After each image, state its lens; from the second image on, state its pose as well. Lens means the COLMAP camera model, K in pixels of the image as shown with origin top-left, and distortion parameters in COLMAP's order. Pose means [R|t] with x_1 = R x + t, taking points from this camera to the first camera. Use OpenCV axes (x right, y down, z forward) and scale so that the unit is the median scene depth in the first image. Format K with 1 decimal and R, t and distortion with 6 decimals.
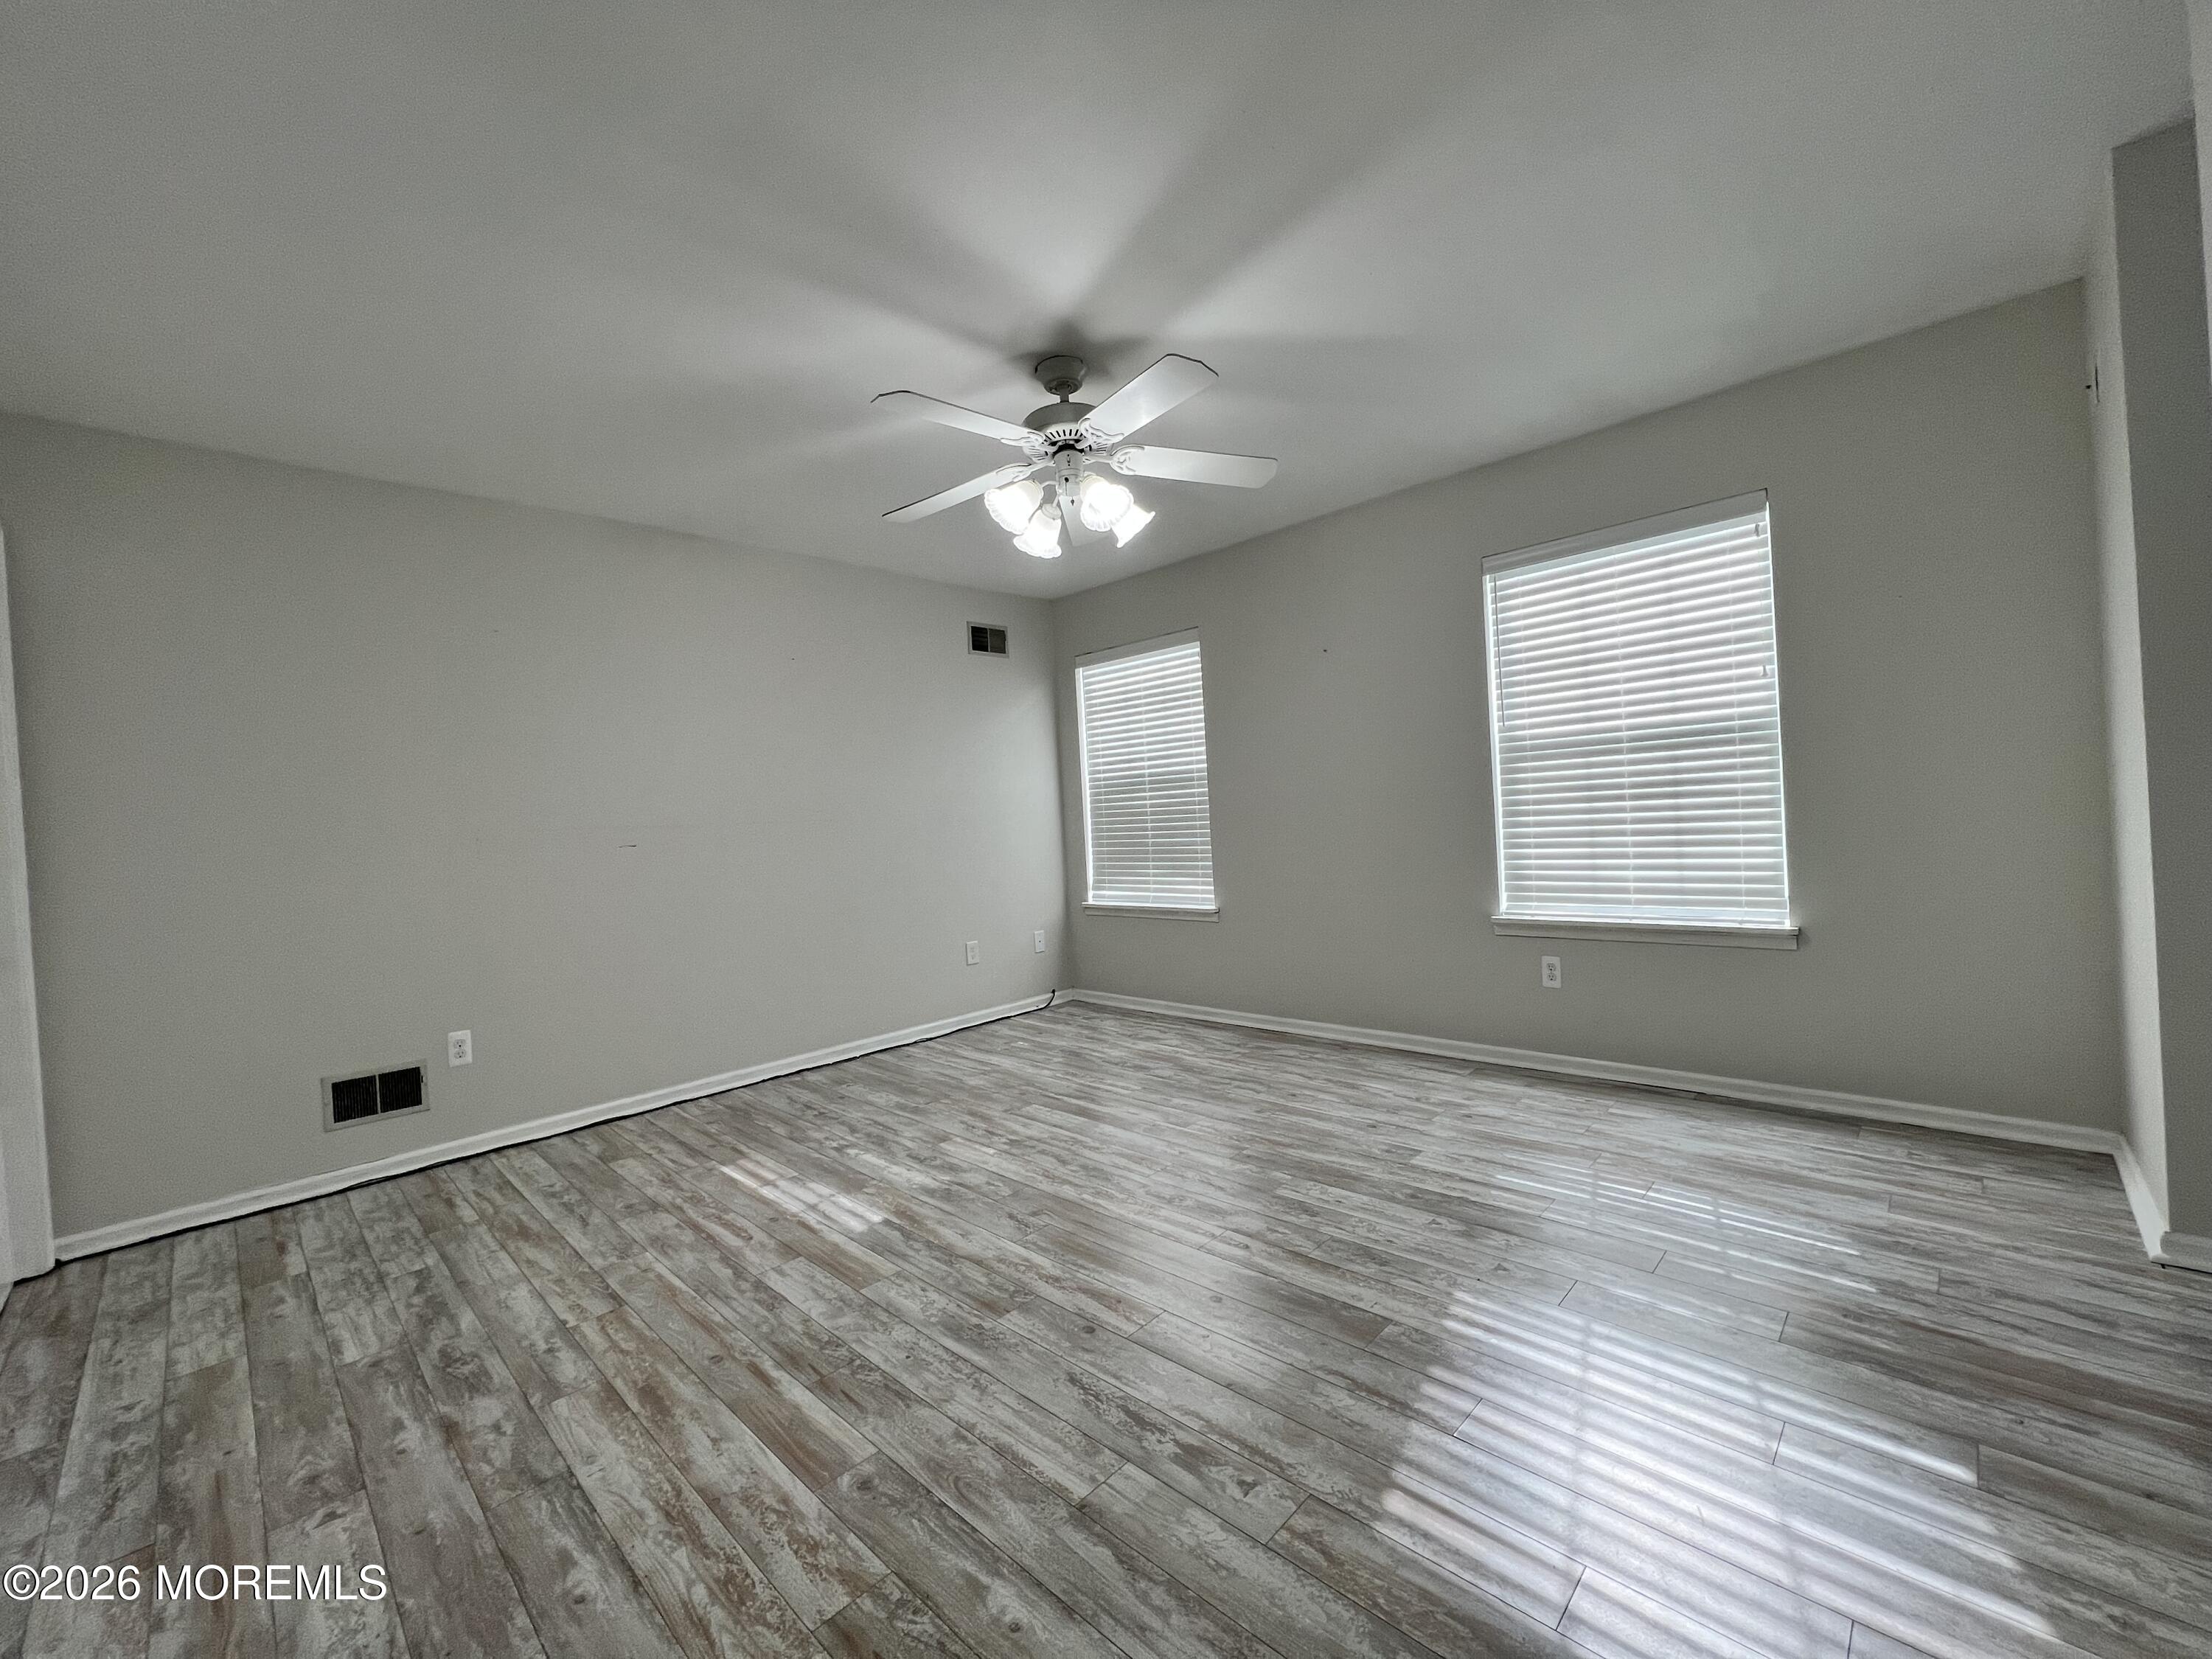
lens RADIAL K [[886.8, 0, 1104.1], [0, 886.8, 829.4], [0, 0, 1]] dist [-0.000925, 0.000398]
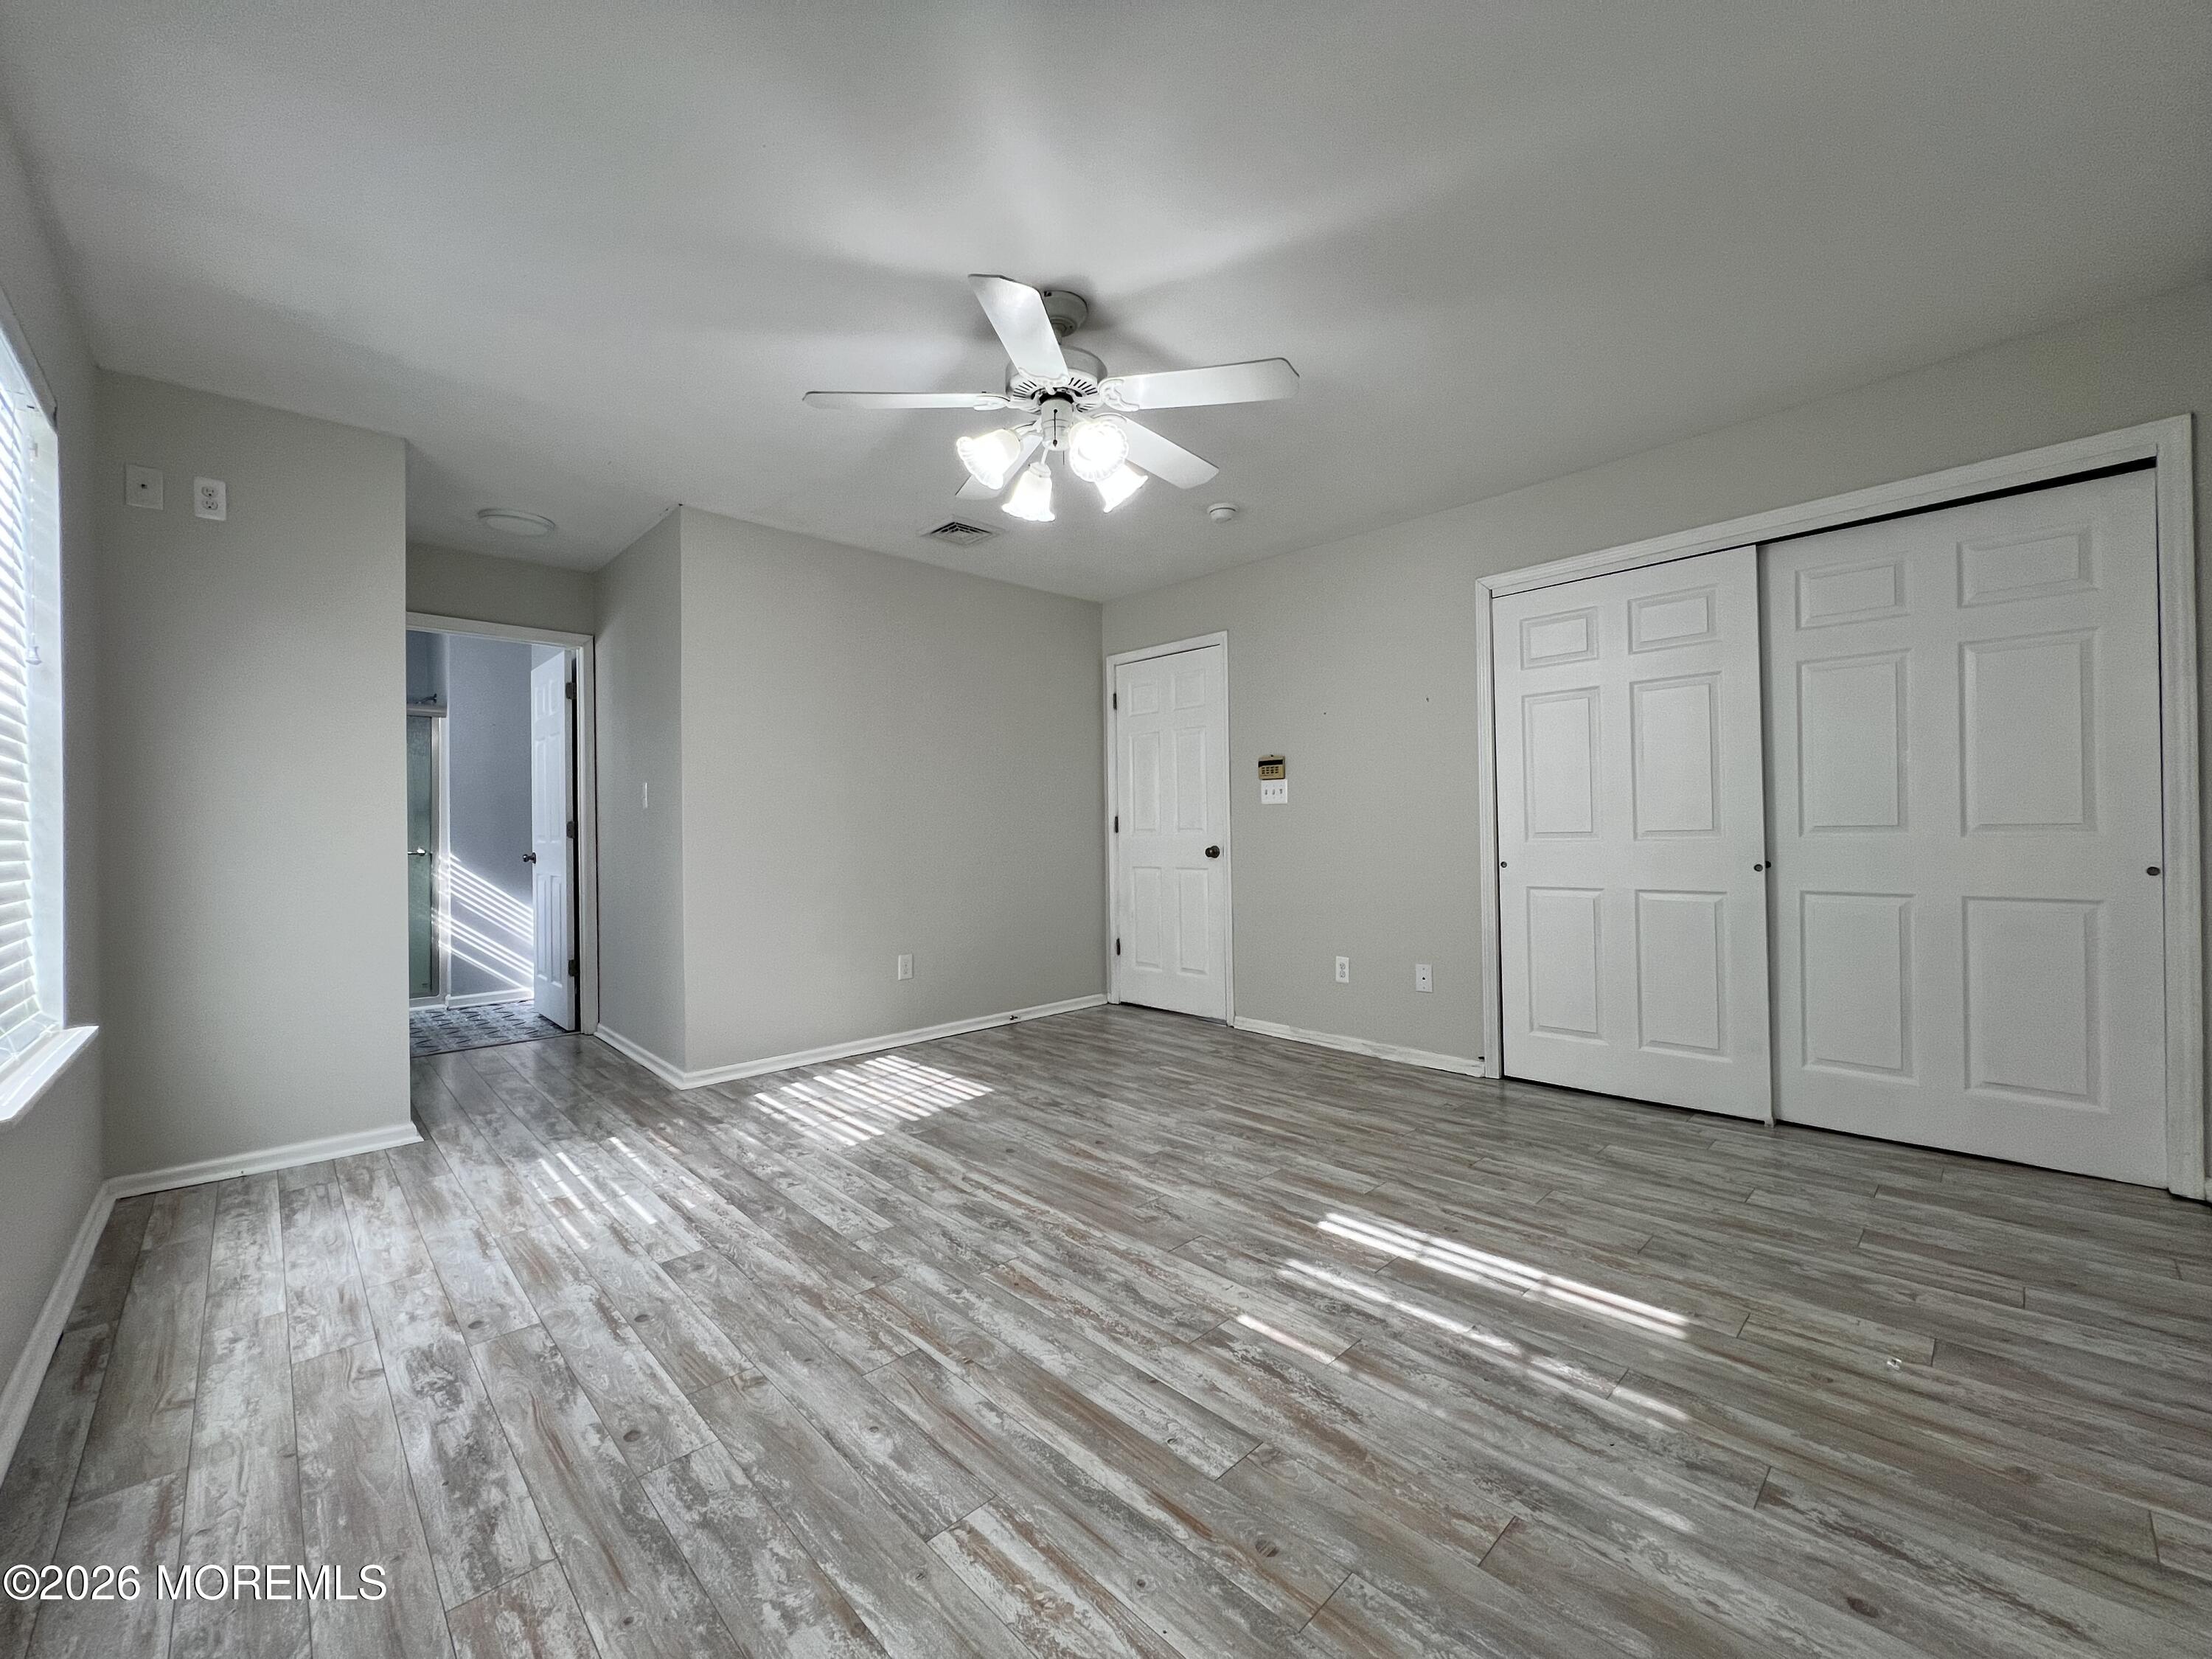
lens RADIAL K [[884.3, 0, 1102.2], [0, 884.3, 827.9], [0, 0, 1]] dist [0.001140, -0.000066]
pose [[-0.996797, 0.073147, 0.032320, -0.082961], [0.073501, 0.997246, 0.009897, 0.005096], [-0.031507, 0.012241, -0.999429, 1.887149]]
